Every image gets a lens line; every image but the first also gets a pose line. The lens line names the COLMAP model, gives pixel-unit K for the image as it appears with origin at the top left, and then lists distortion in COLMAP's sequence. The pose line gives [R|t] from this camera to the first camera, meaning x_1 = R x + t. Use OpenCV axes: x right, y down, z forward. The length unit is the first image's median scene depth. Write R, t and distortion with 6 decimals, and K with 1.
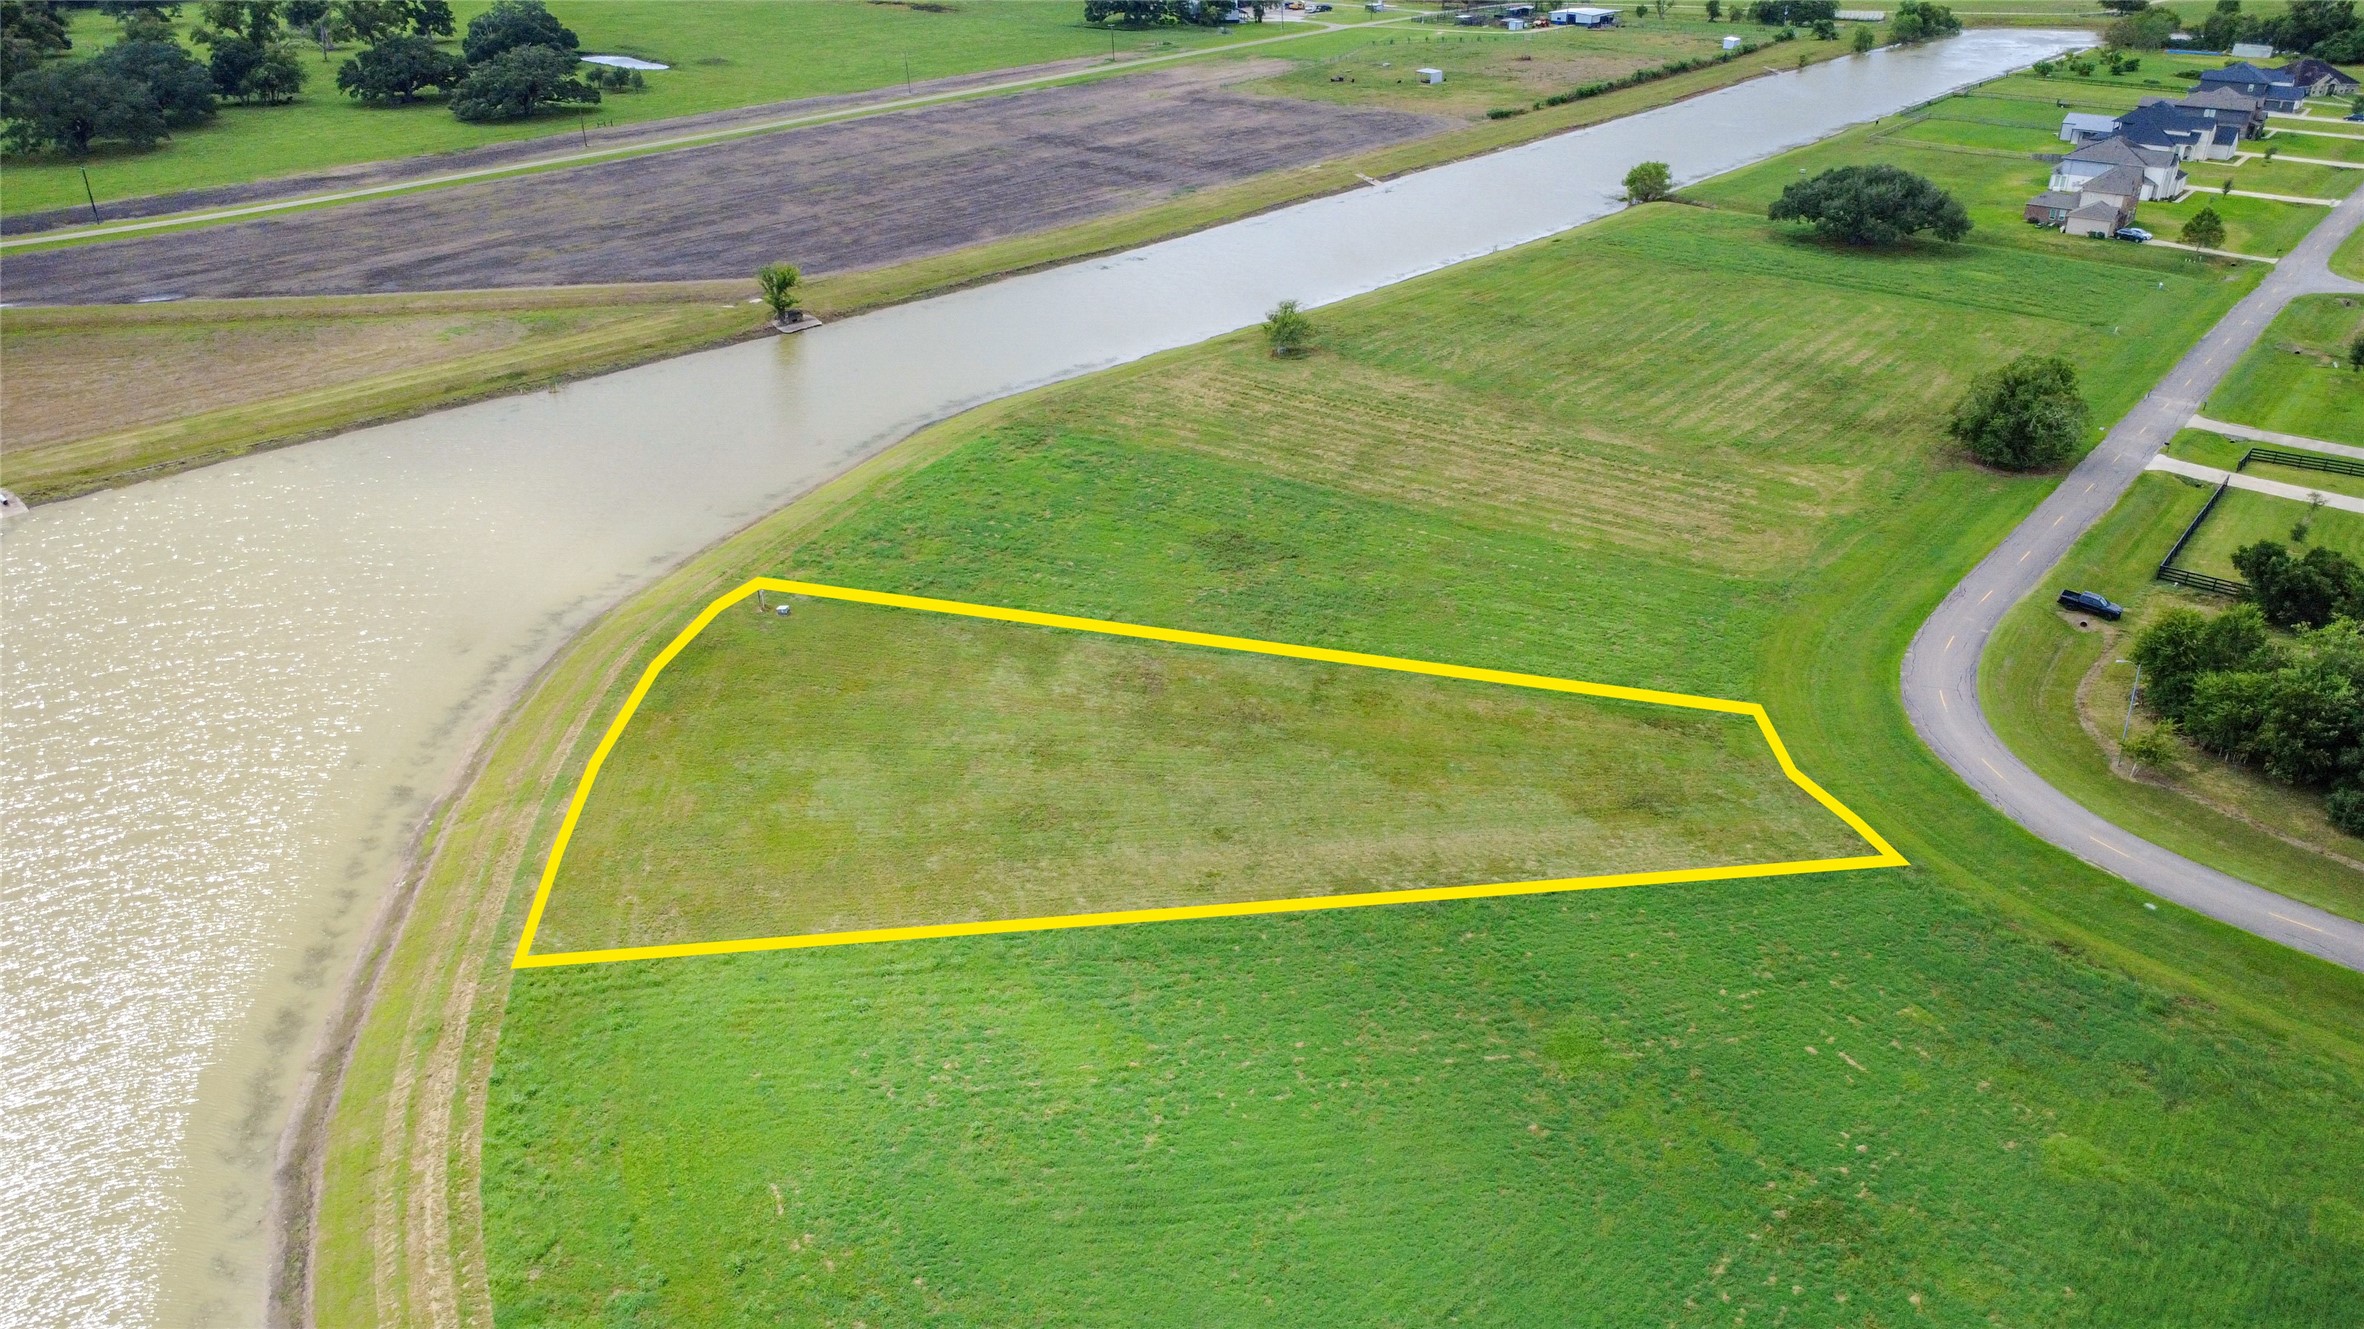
lens RADIAL K [[1720.0, 0, 1185.3], [0, 1720.0, 667.4], [0, 0, 1]] dist [0.000996, -0.000585]
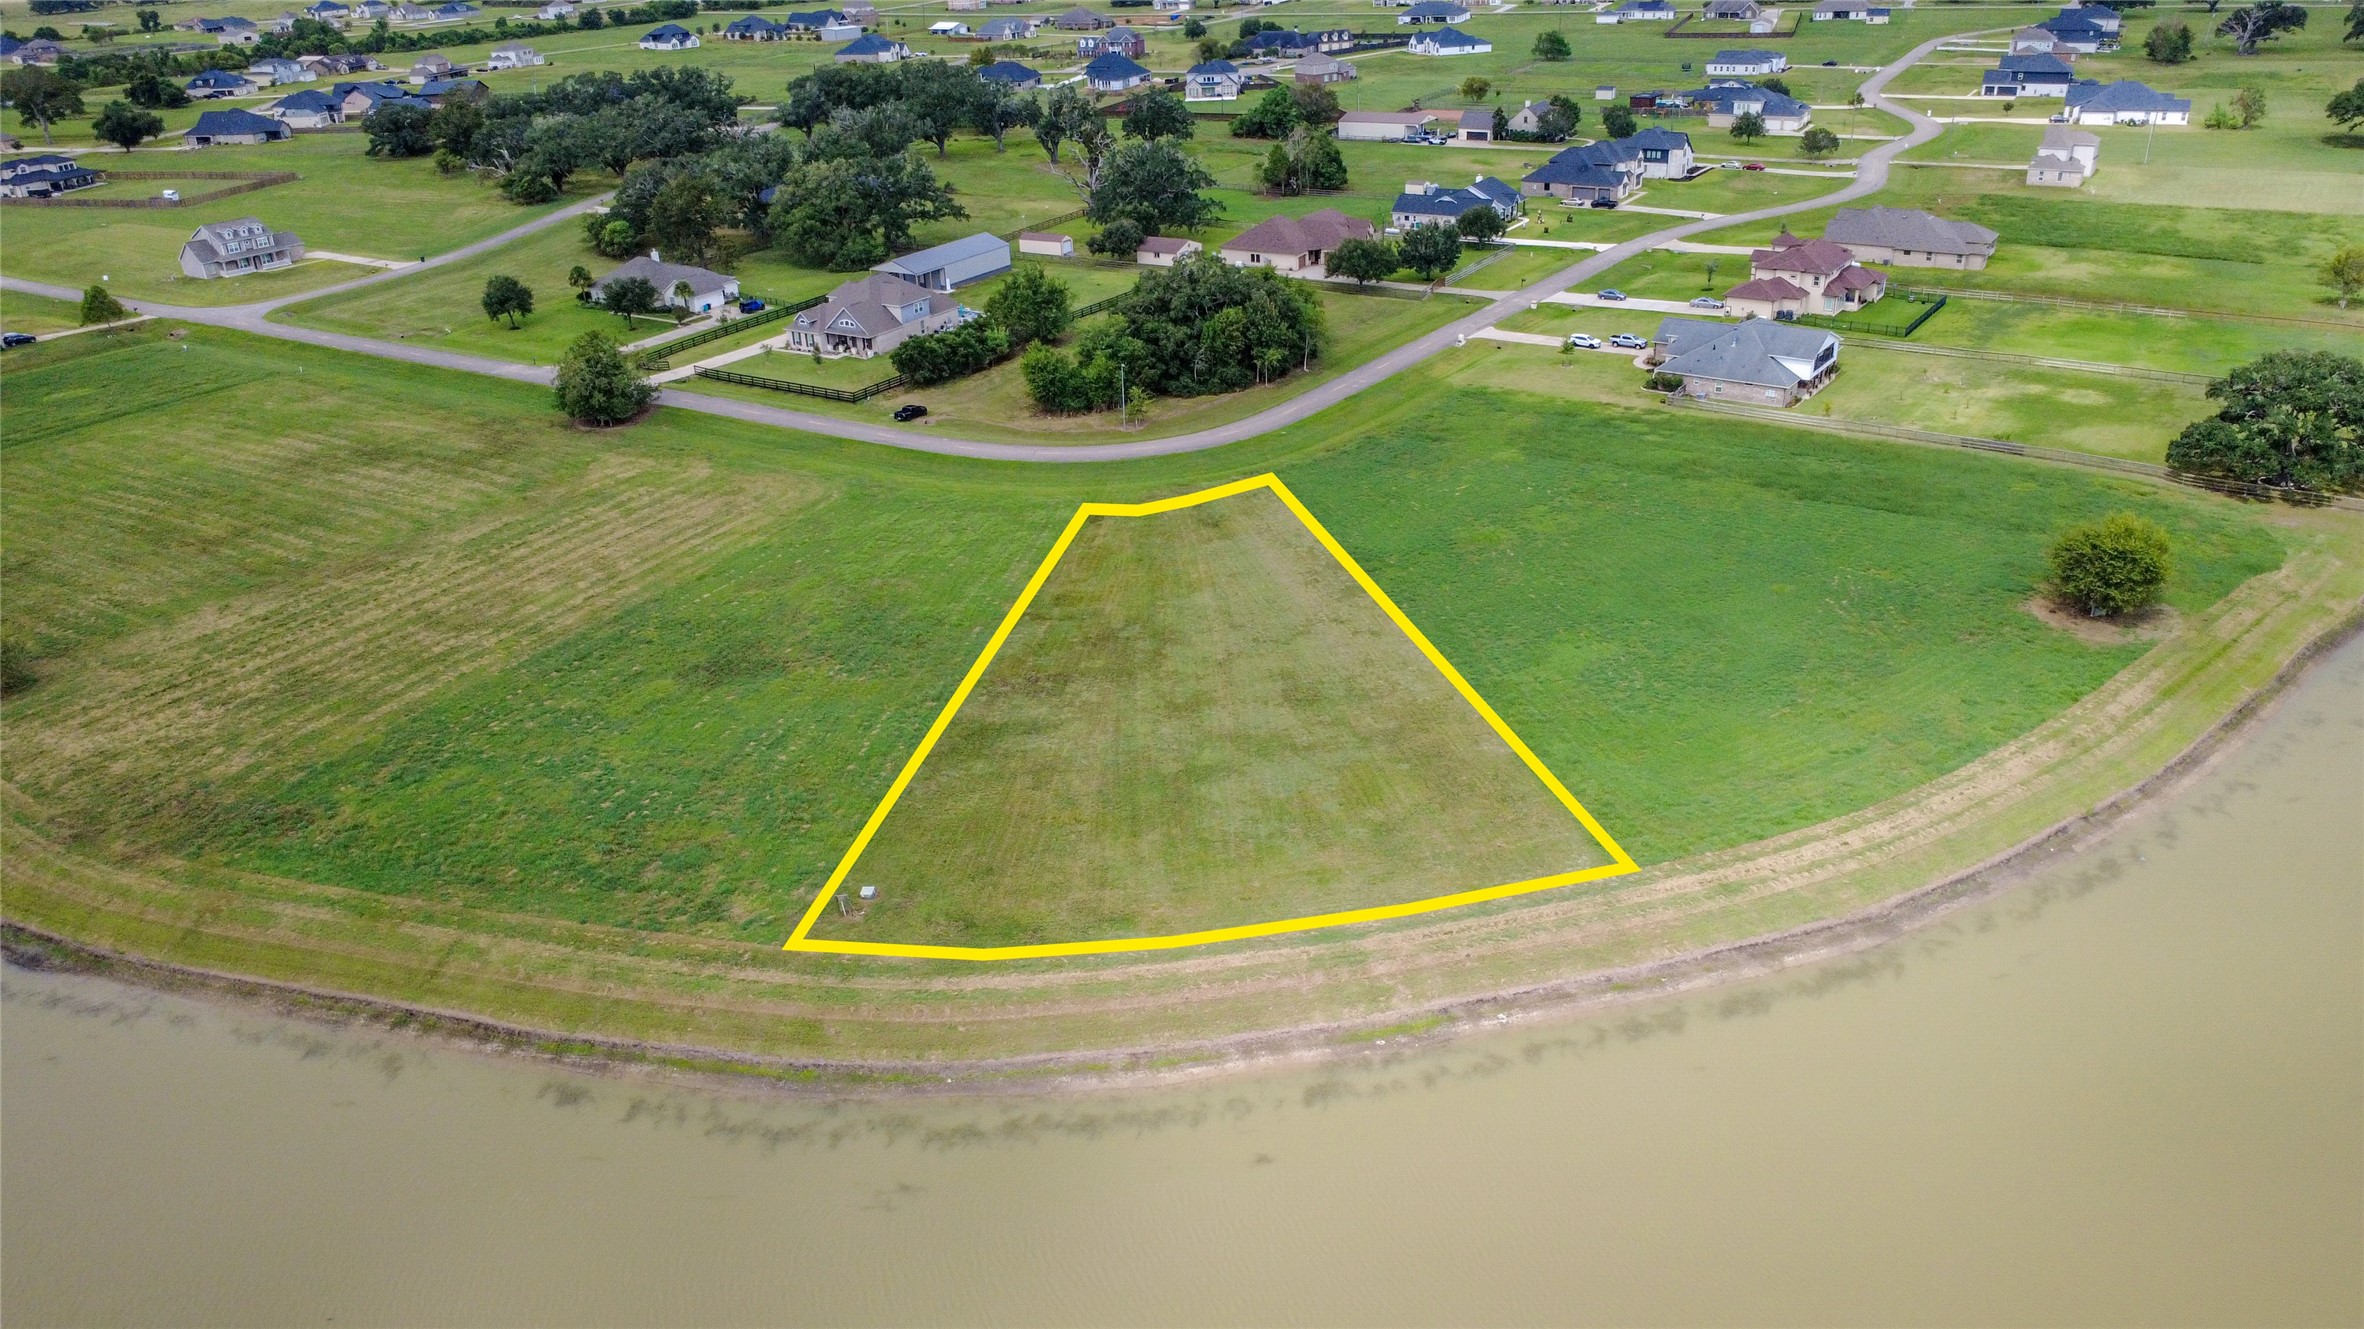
lens RADIAL K [[1720.0, 0, 1185.3], [0, 1720.0, 667.4], [0, 0, 1]] dist [0.000996, -0.000585]
pose [[-0.107410, -0.421002, 0.900678, -0.717509], [0.478374, 0.772275, 0.418031, -0.292061], [-0.871563, 0.475761, 0.118447, 0.575989]]
